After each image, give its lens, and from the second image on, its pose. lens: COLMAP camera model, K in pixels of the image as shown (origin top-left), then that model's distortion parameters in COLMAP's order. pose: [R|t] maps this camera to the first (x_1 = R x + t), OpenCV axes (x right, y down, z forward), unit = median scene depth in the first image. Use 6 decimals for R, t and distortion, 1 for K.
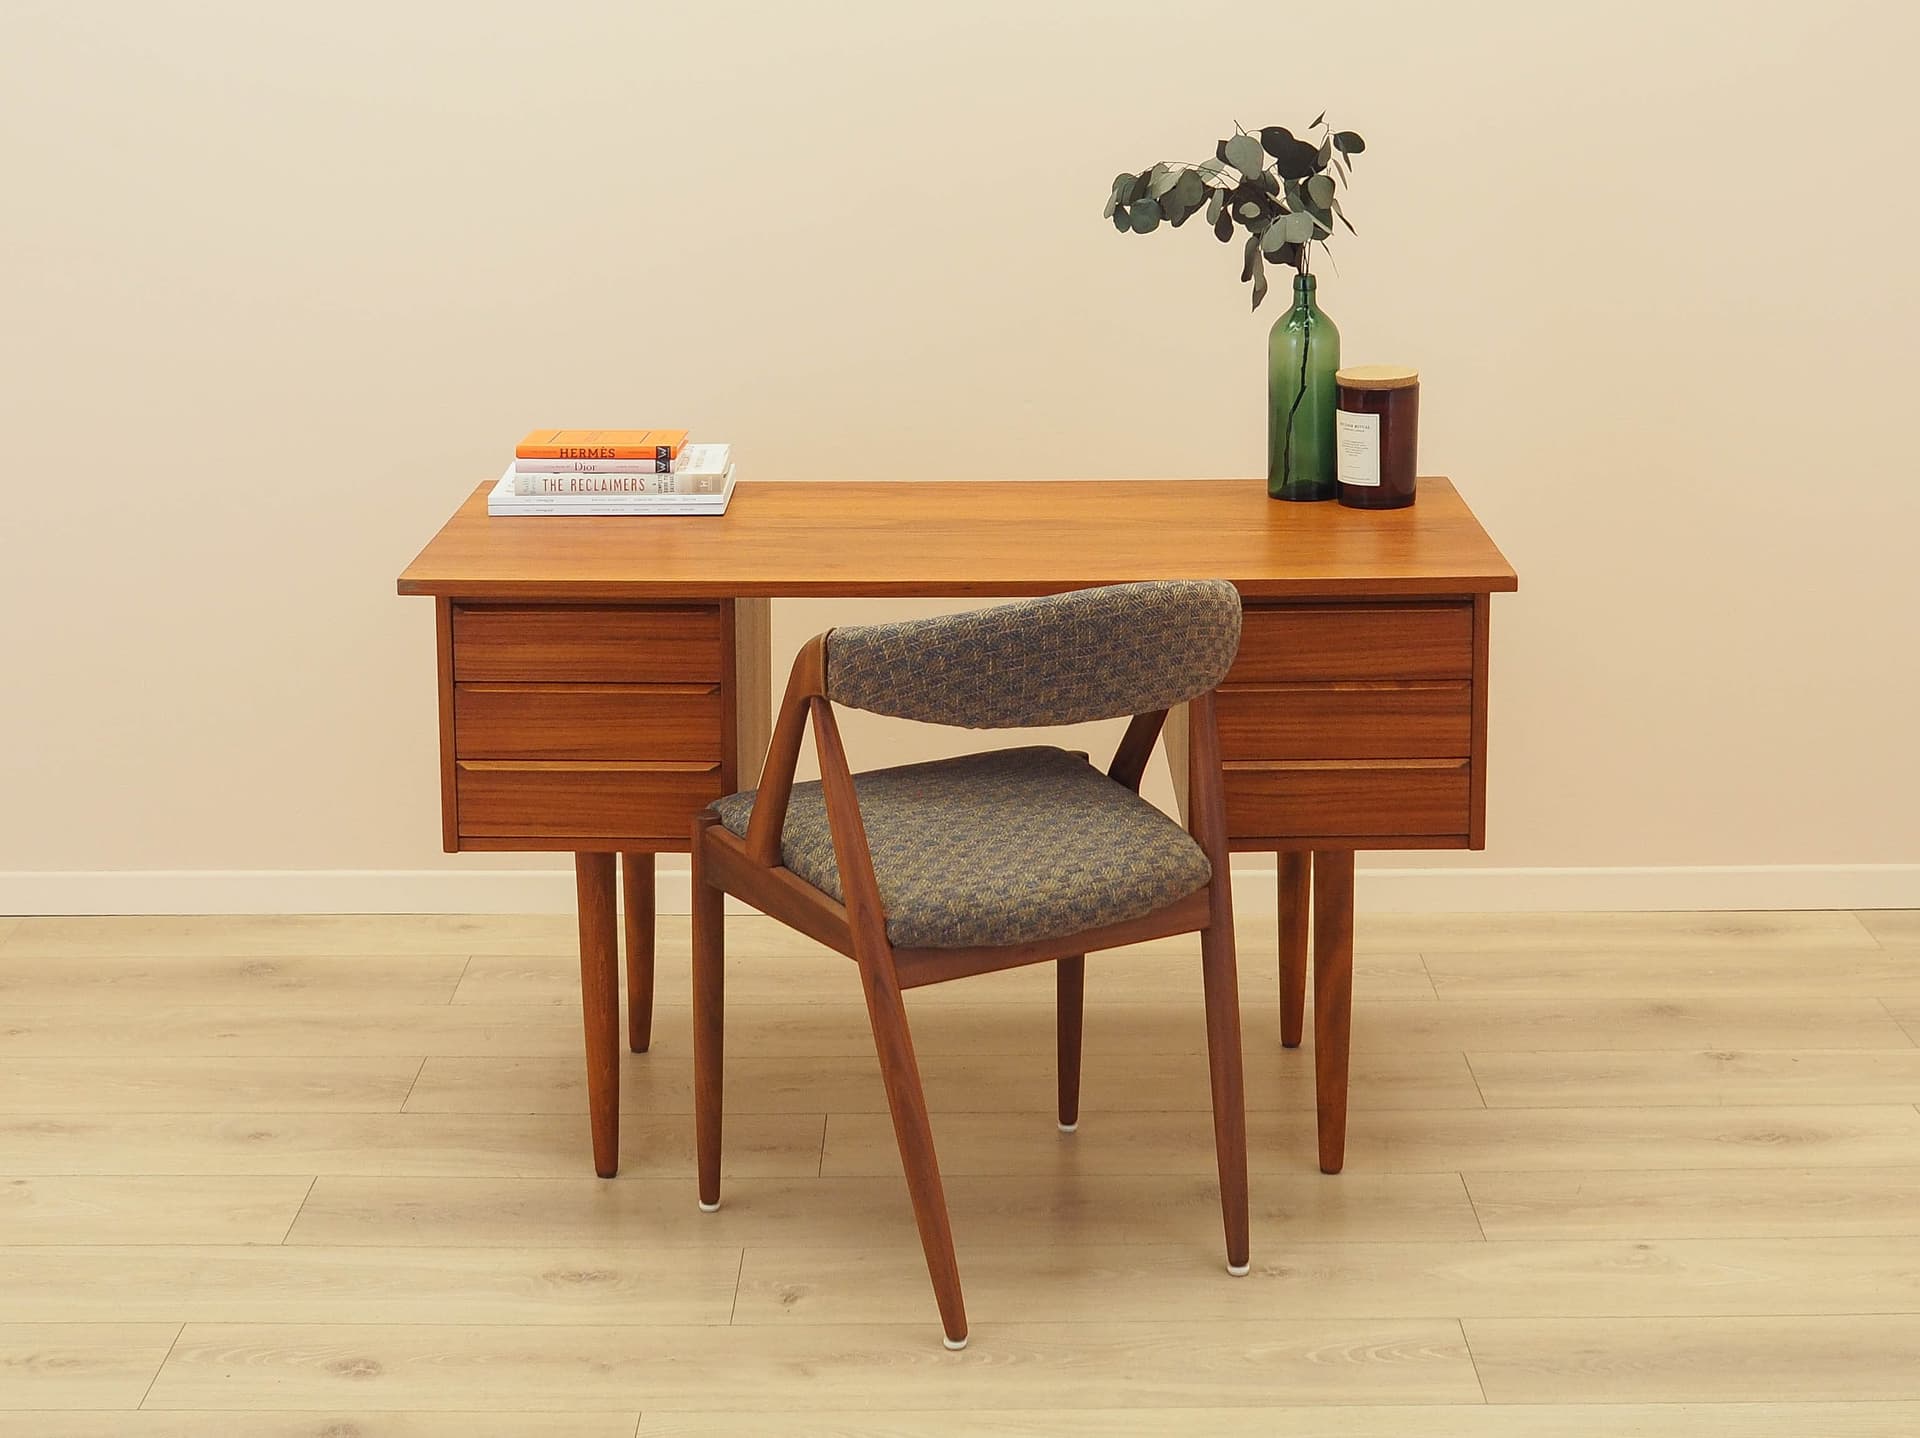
lens RADIAL K [[3285.1, 0, 960.0], [0, 3285.1, 719.0], [0, 0, 1]] dist [0.009948, -0.067794]
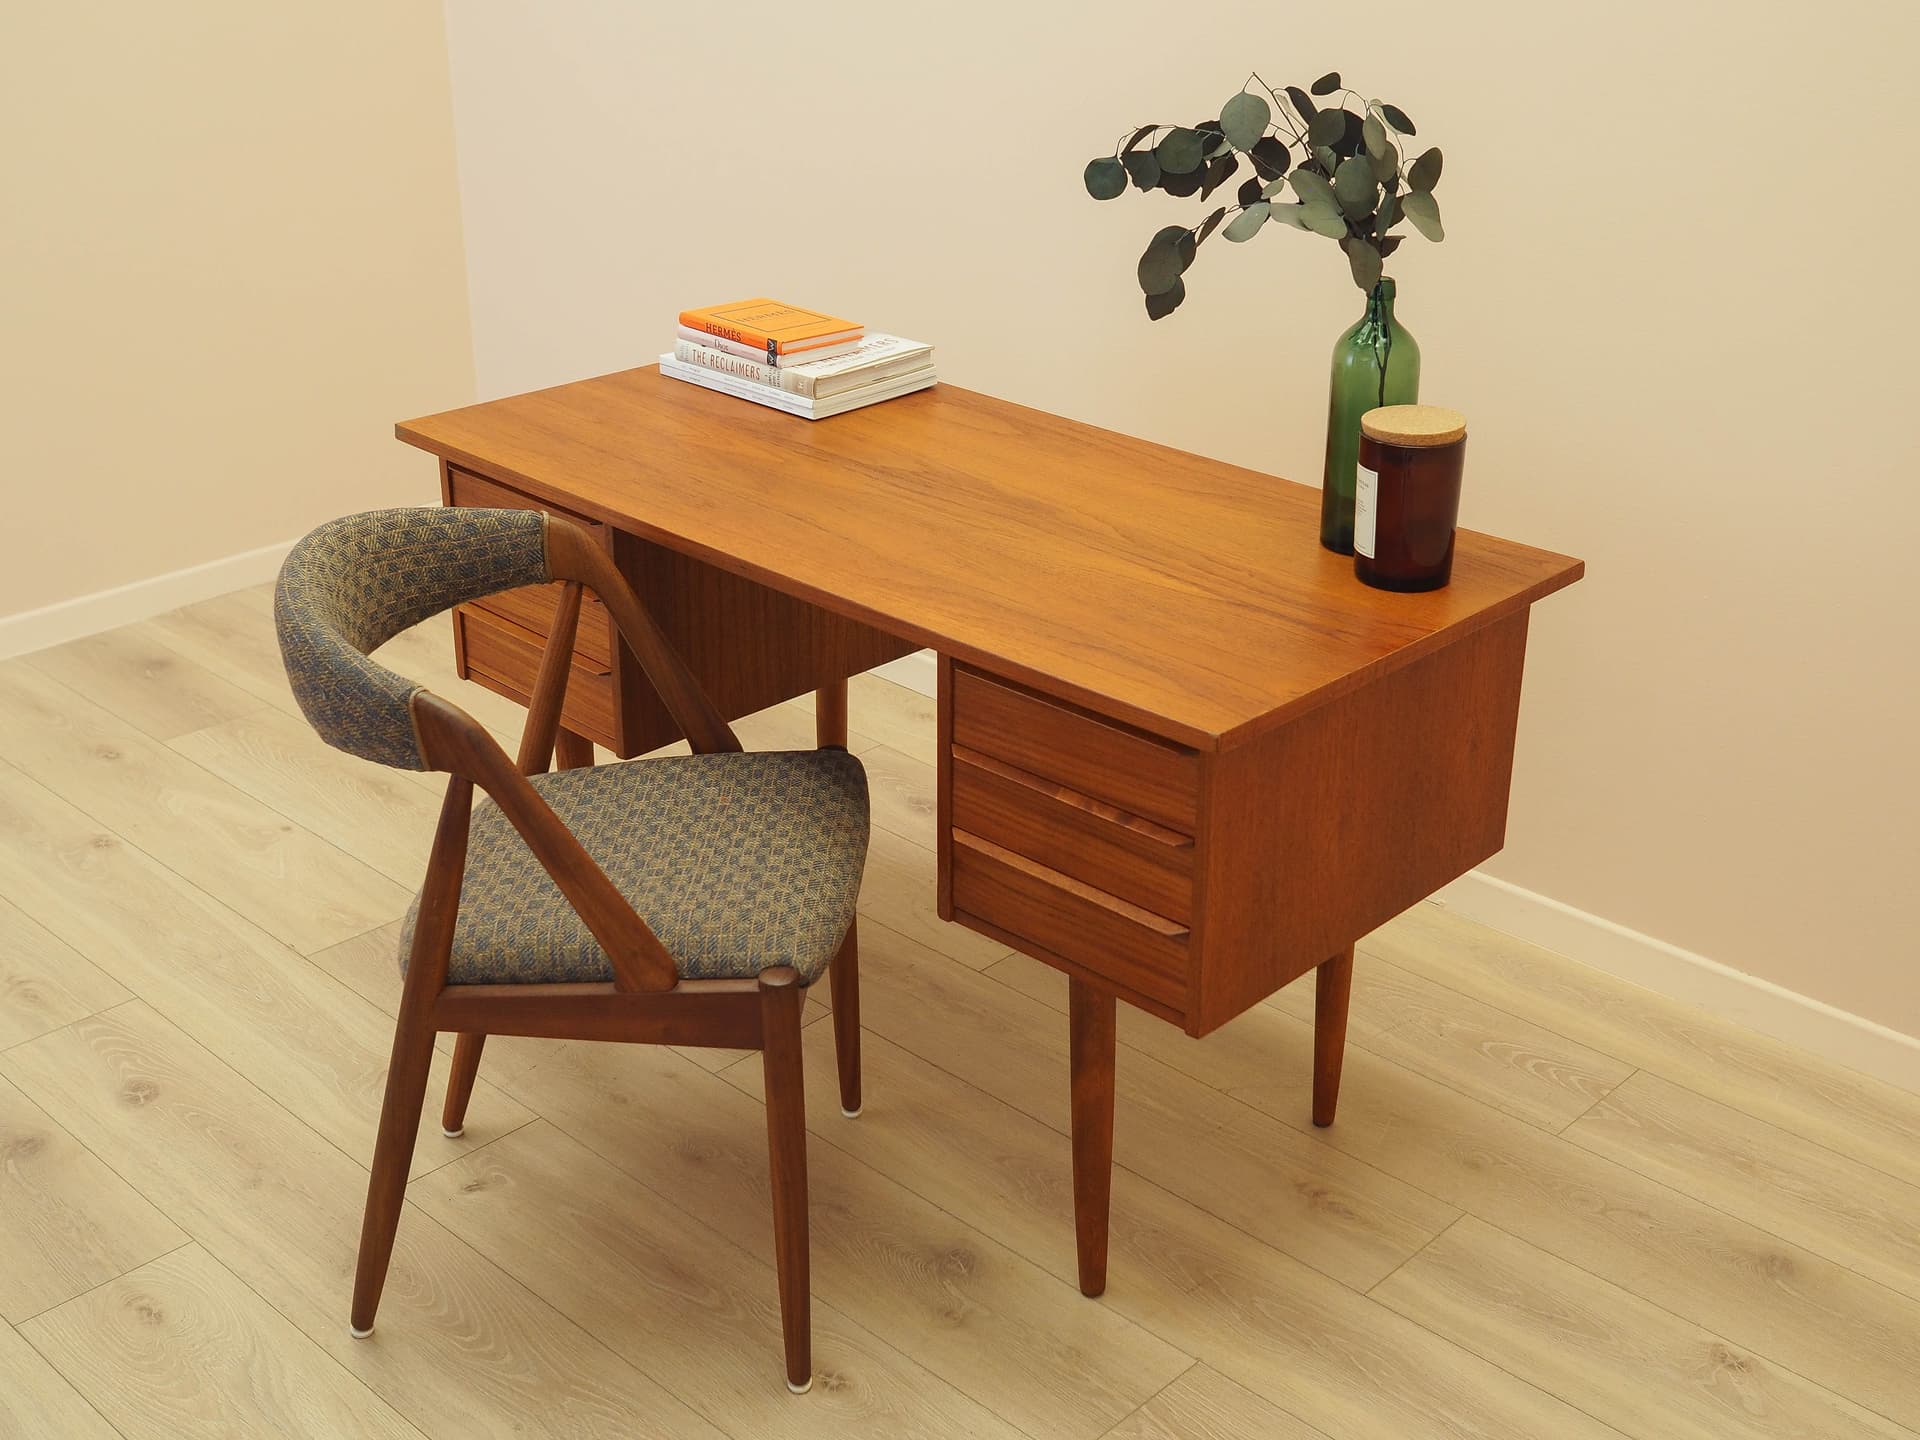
lens RADIAL K [[2239.9, 0, 962.3], [0, 2239.9, 781.1], [0, 0, 1]] dist [-0.036985, -0.012164]
pose [[0.724420, 0.312277, -0.614572, 0.438750], [-0.185062, 0.946883, 0.262992, -0.155380], [0.664054, -0.076783, 0.743732, 0.559478]]
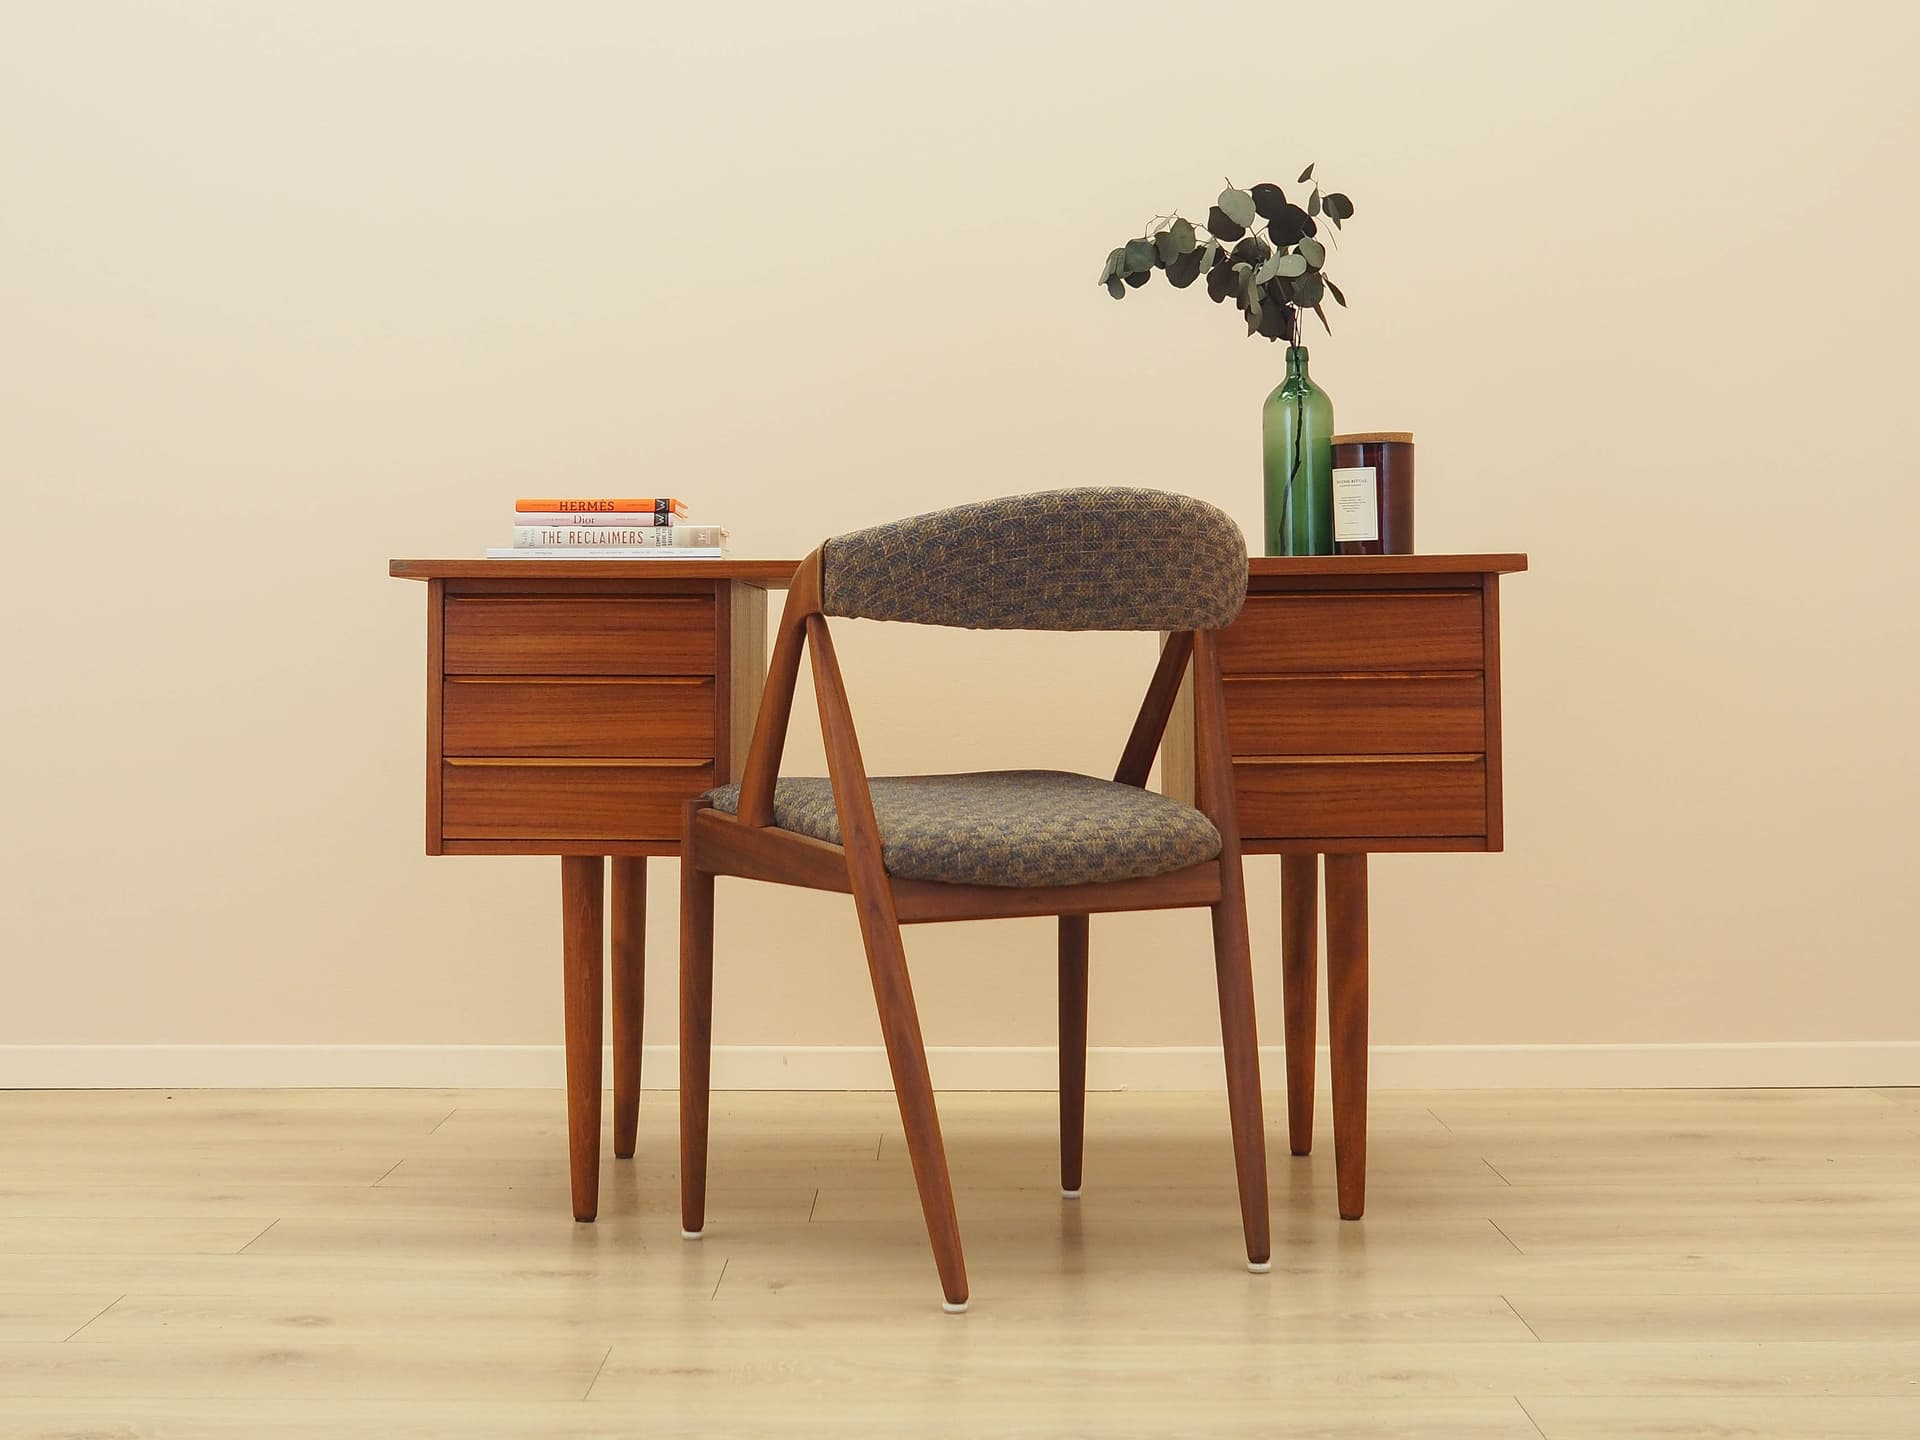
lens RADIAL K [[3005.8, 0, 894.6], [0, 3005.8, 715.7], [0, 0, 1]] dist [0.002179, 0.021732]
pose [[0.999870, 0.000812, -0.016127, -0.004704], [-0.004537, 0.972628, -0.232323, 0.208087], [0.015497, 0.232366, 0.972505, 0.130960]]
